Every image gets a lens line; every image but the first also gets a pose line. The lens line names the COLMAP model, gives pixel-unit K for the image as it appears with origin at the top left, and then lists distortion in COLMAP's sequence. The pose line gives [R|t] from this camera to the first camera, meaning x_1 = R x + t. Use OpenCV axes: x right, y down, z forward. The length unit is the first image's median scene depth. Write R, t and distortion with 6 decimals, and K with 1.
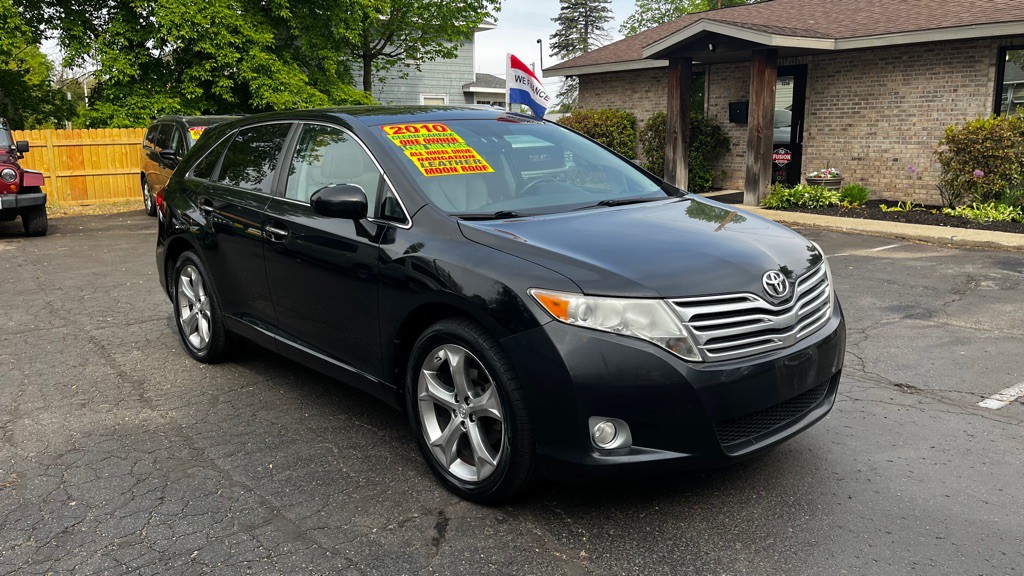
lens RADIAL K [[800.1, 0, 516.8], [0, 800.1, 272.6], [0, 0, 1]] dist [0.083124, -0.103968]
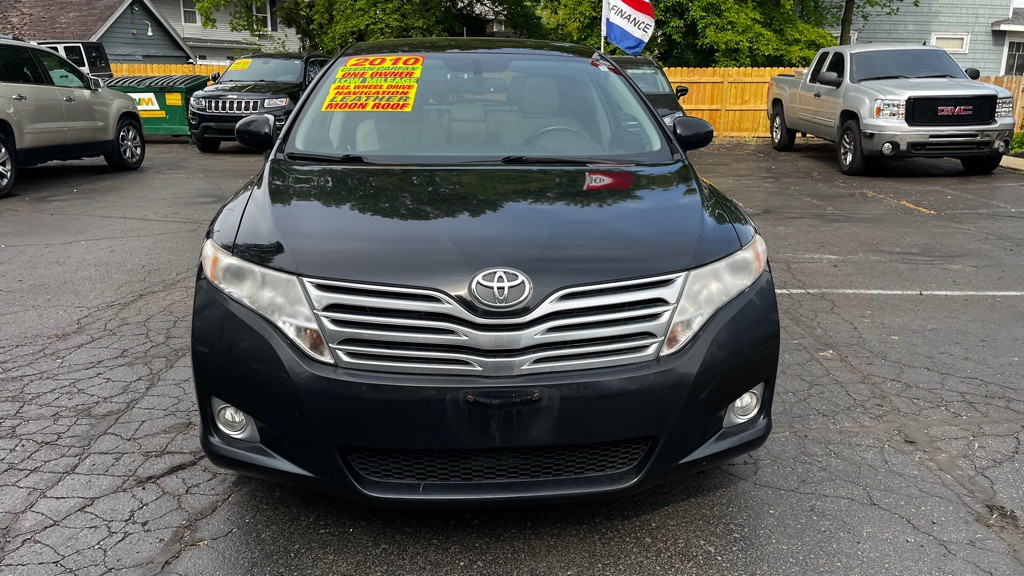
lens RADIAL K [[800.1, 0, 516.8], [0, 800.1, 272.6], [0, 0, 1]] dist [0.083124, -0.103968]
pose [[0.801409, 0.172264, -0.572773, 0.166951], [-0.133687, 0.984990, 0.109190, -0.017818], [0.582985, -0.010933, 0.812409, 0.098090]]
